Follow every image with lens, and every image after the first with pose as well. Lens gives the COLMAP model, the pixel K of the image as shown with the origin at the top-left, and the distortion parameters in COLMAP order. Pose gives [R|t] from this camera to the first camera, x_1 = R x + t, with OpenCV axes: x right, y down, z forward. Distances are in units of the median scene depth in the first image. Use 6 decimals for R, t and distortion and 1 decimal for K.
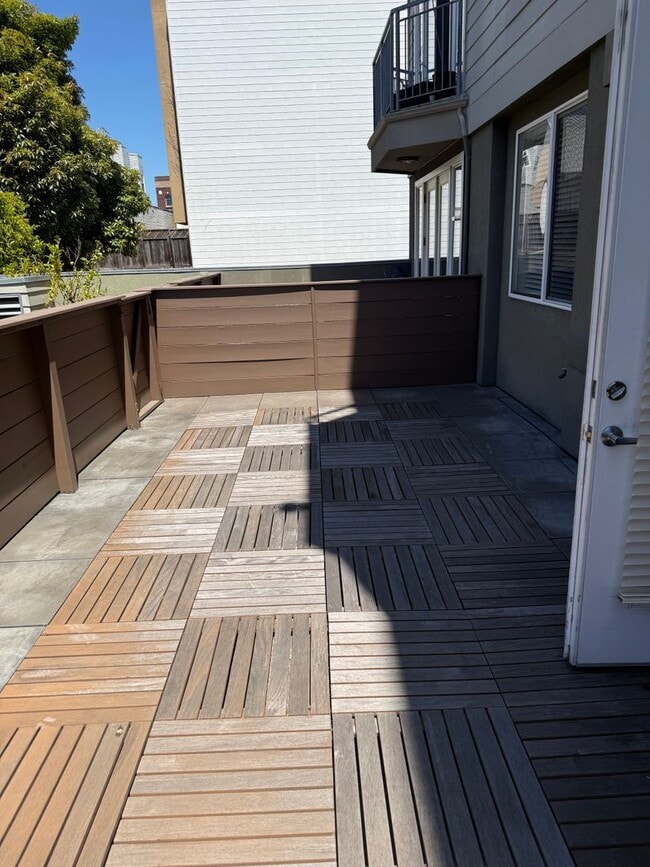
lens RADIAL K [[611.2, 0, 325.6], [0, 611.2, 436.3], [0, 0, 1]] dist [0.054686, -0.053200]
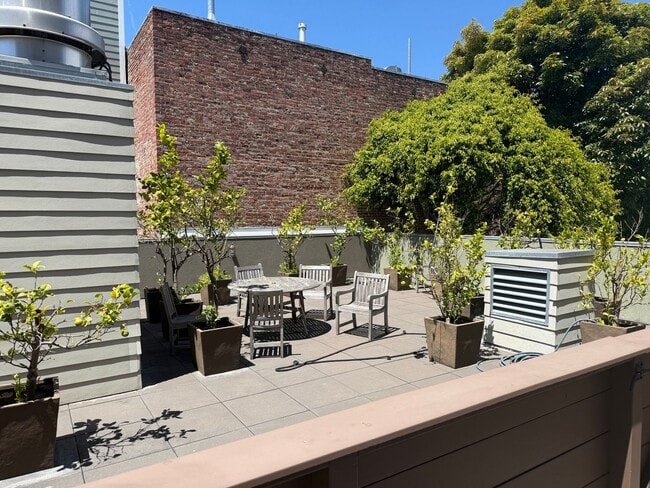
lens RADIAL K [[458.2, 0, 323.6], [0, 458.2, 245.2], [0, 0, 1]] dist [0.054686, -0.053200]
pose [[0.526039, 0.092128, -0.845456, -0.052602], [-0.262236, 0.963247, -0.058199, -0.069244], [0.809021, 0.252323, 0.530865, 0.185146]]
